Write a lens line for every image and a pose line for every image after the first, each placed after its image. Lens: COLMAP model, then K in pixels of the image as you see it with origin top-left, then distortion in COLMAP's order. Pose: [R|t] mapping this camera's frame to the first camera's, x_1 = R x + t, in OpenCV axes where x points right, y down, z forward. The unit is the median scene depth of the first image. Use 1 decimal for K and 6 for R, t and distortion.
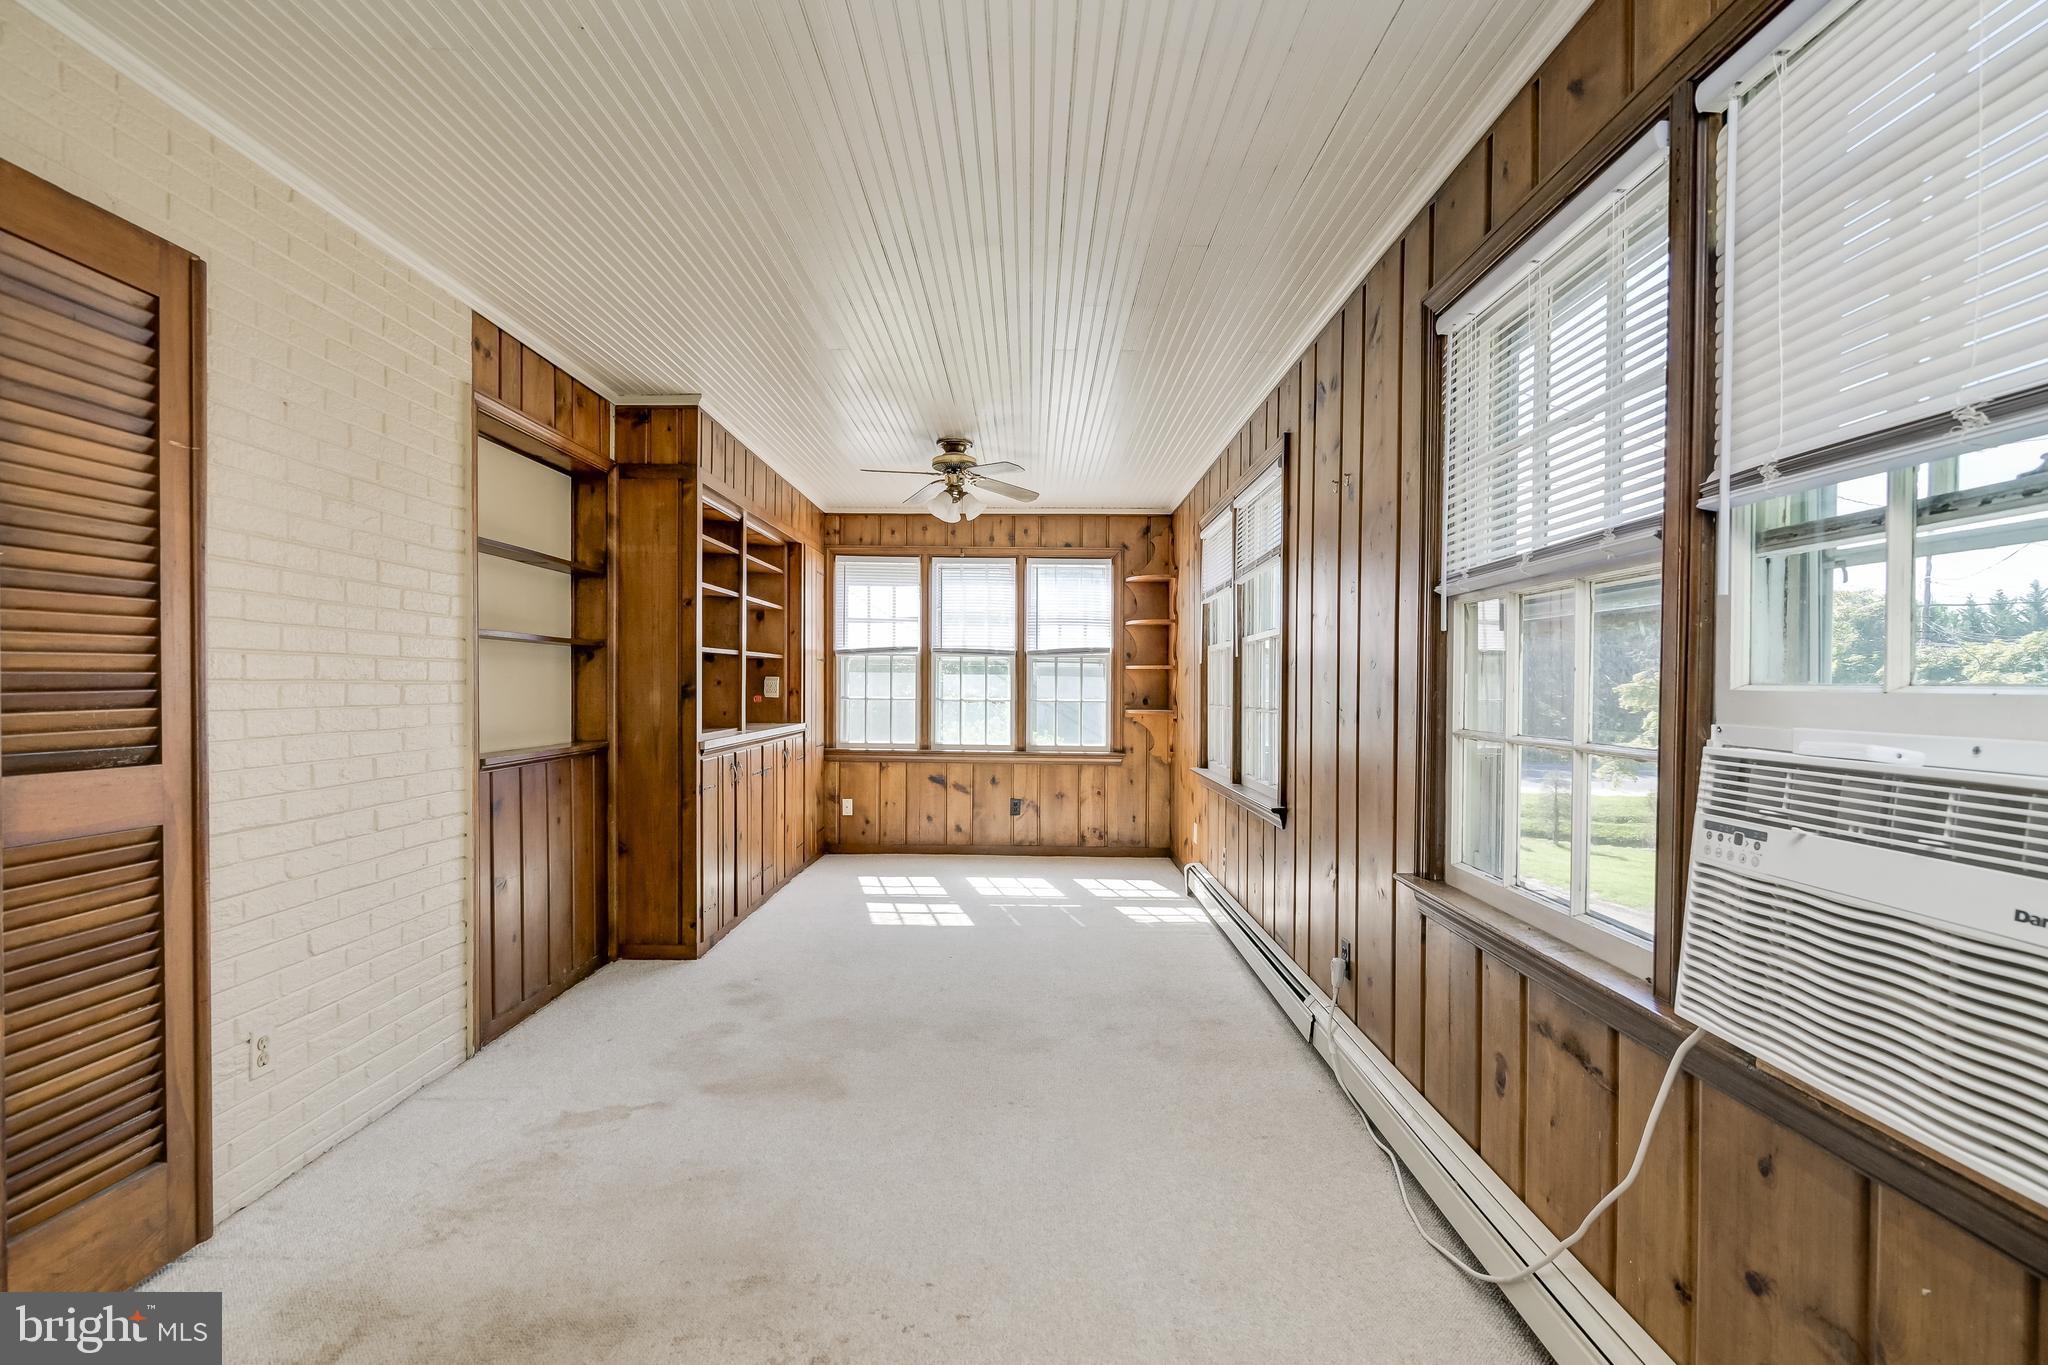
lens RADIAL K [[930.6, 0, 1020.7], [0, 930.6, 693.3], [0, 0, 1]] dist [-0.006741, -0.000265]
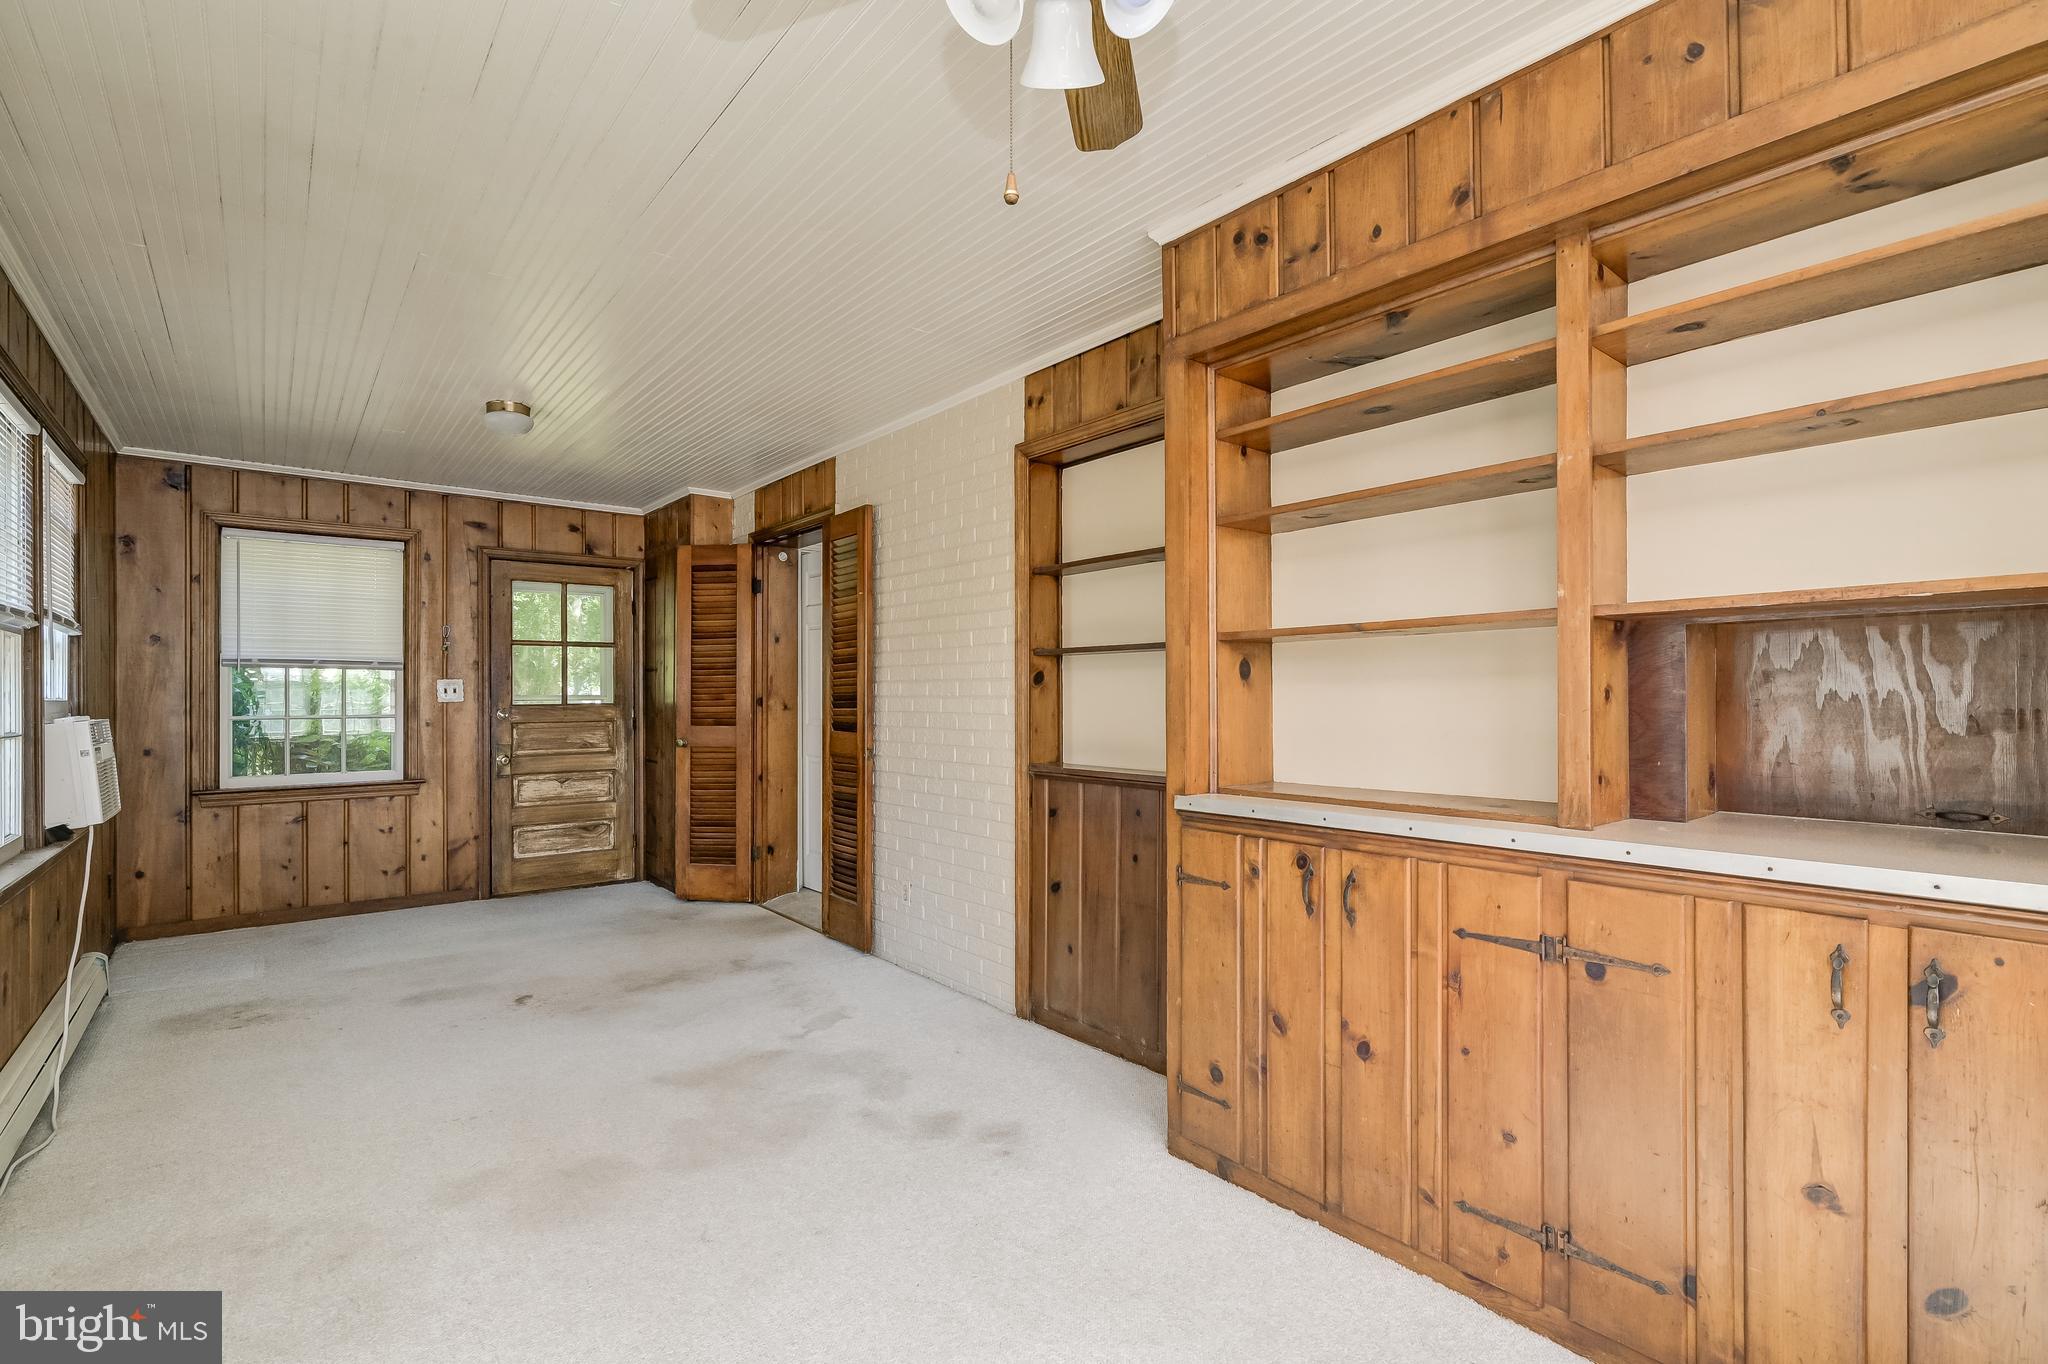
lens RADIAL K [[930.6, 0, 1020.7], [0, 930.6, 692.8], [0, 0, 1]] dist [-0.006741, -0.000265]
pose [[-0.767261, -0.005390, -0.641312, 0.160907], [-0.009030, 0.999956, 0.002399, -0.019661], [0.641271, 0.007632, -0.767277, 1.911816]]
